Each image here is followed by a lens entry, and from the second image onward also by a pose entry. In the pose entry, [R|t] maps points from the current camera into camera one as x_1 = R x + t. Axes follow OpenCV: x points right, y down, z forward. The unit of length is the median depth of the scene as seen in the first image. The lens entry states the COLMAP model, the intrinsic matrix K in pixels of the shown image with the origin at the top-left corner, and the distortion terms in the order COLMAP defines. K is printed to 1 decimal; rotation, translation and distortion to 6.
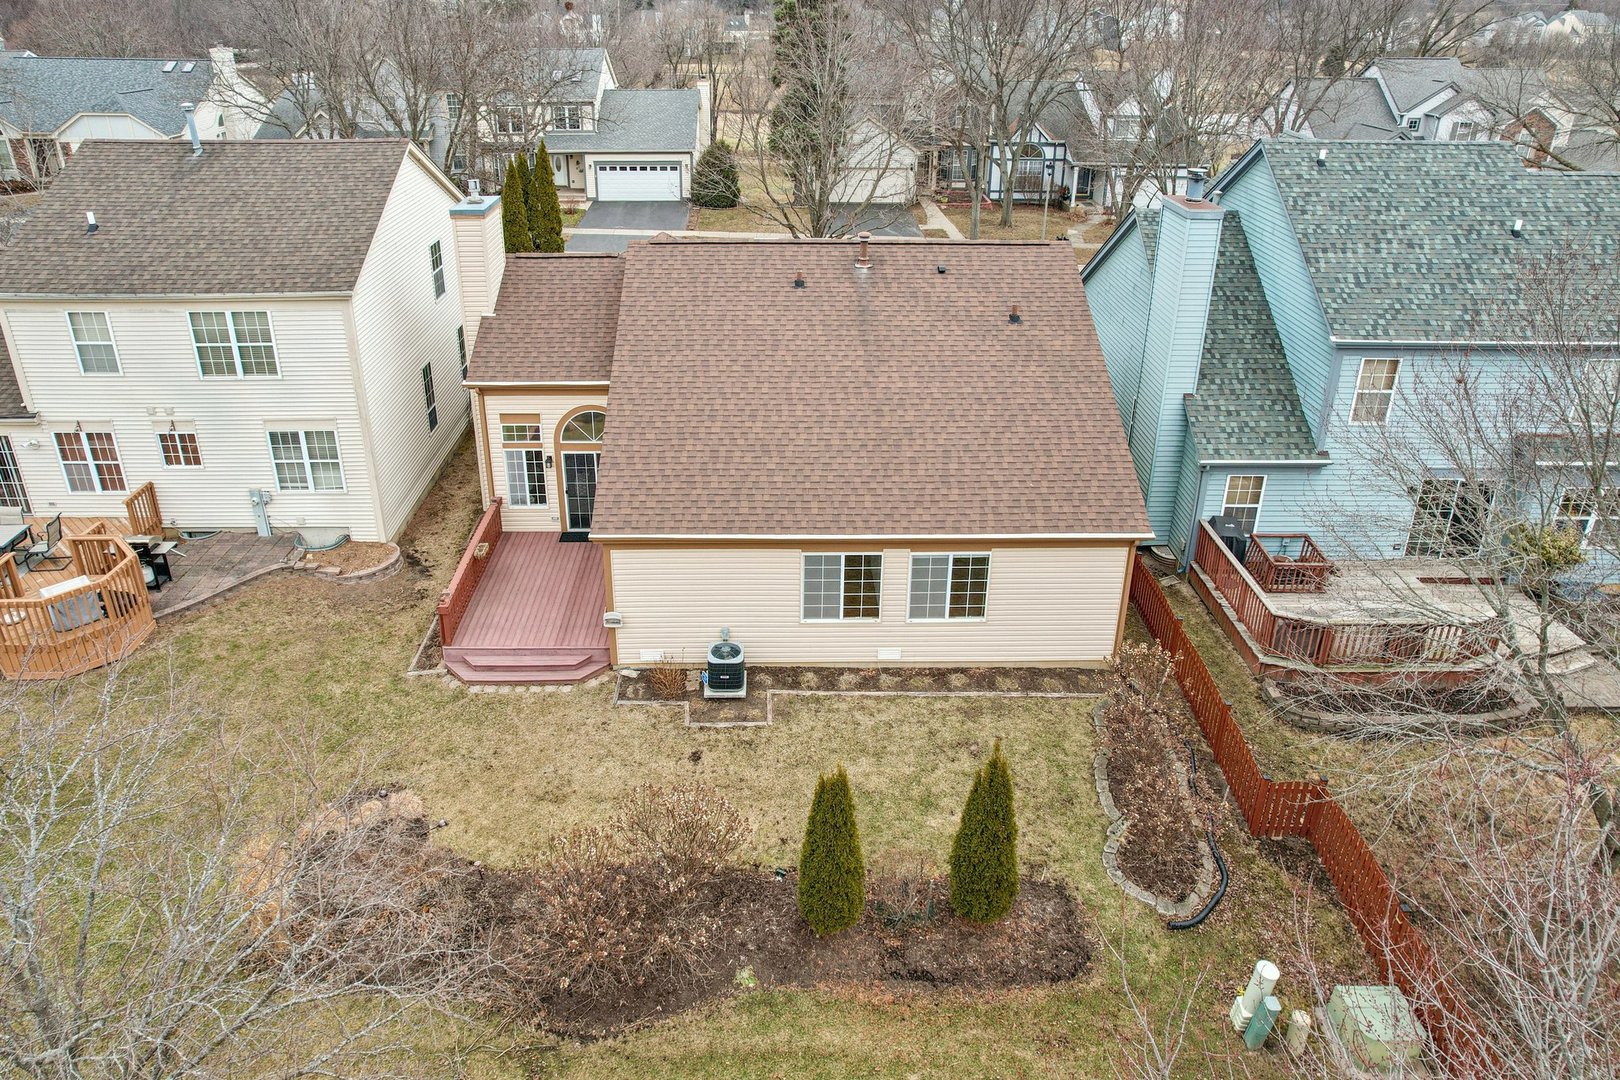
lens RADIAL K [[1022.1, 0, 814.1], [0, 1022.1, 553.4], [0, 0, 1]] dist [-0.033485, 0.009318]
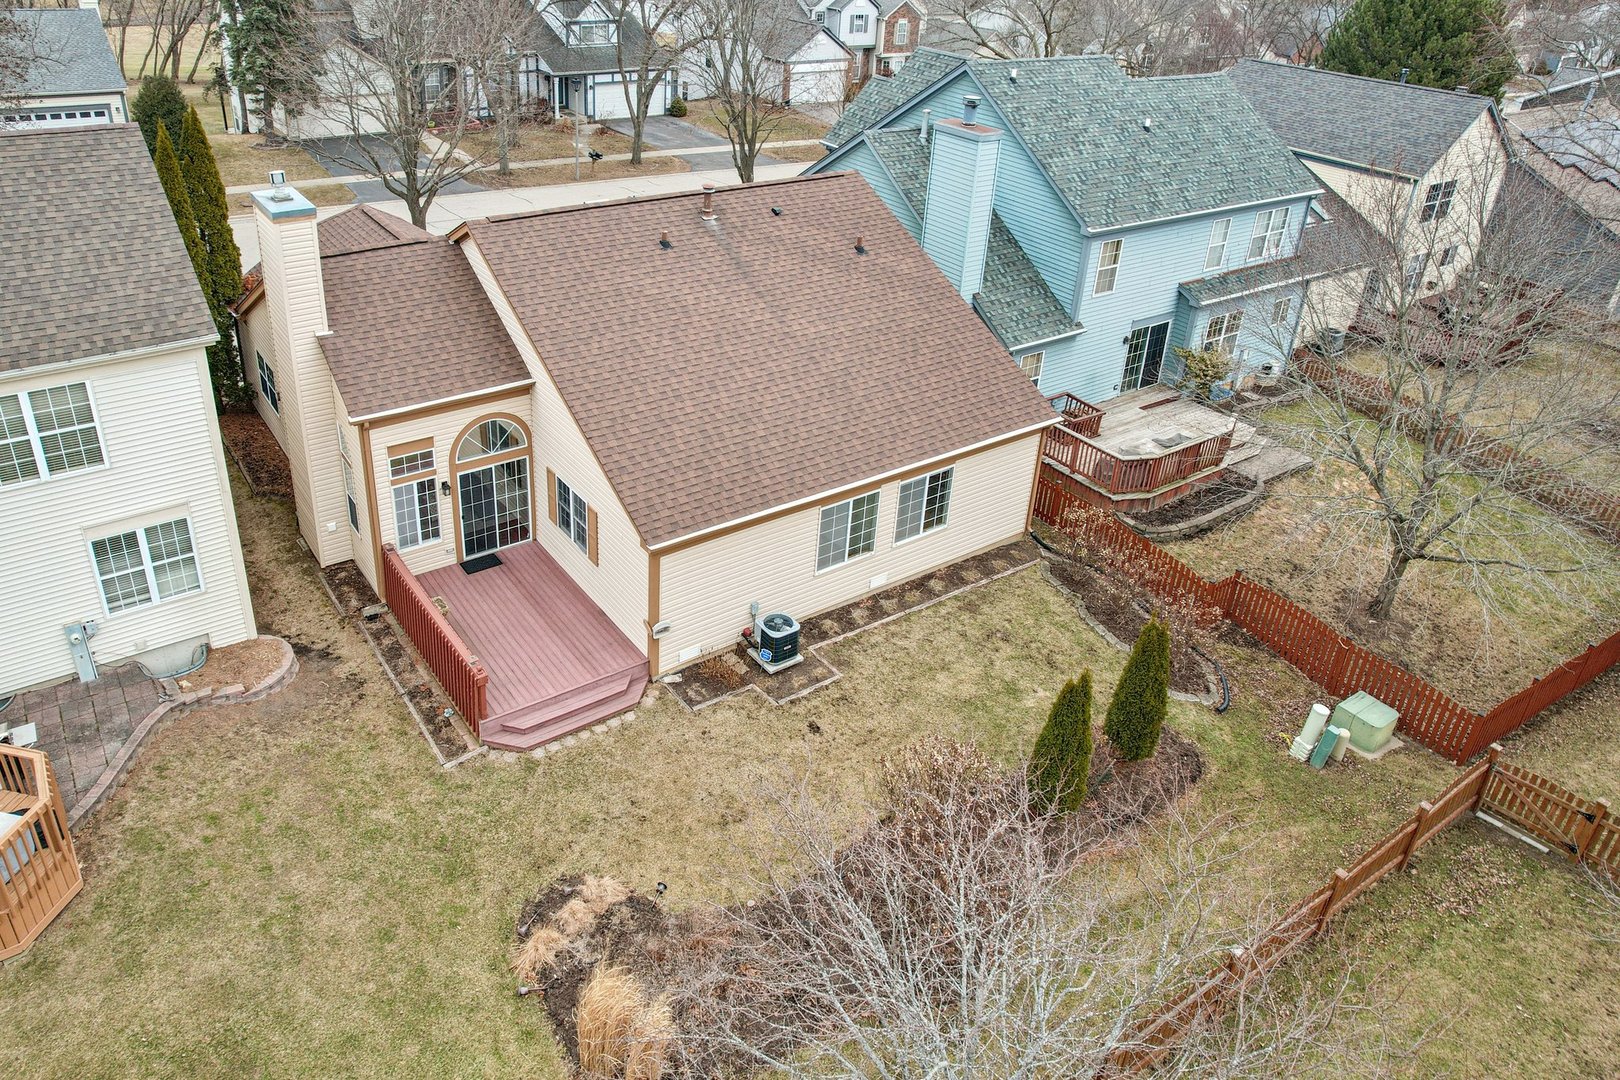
lens RADIAL K [[1022.1, 0, 825.4], [0, 1022.1, 531.5], [0, 0, 1]] dist [-0.033485, 0.009318]
pose [[0.834142, -0.269494, 0.481227, -0.454274], [0.235857, 0.962991, 0.130462, -0.099302], [-0.498576, 0.004676, 0.866833, 0.097239]]
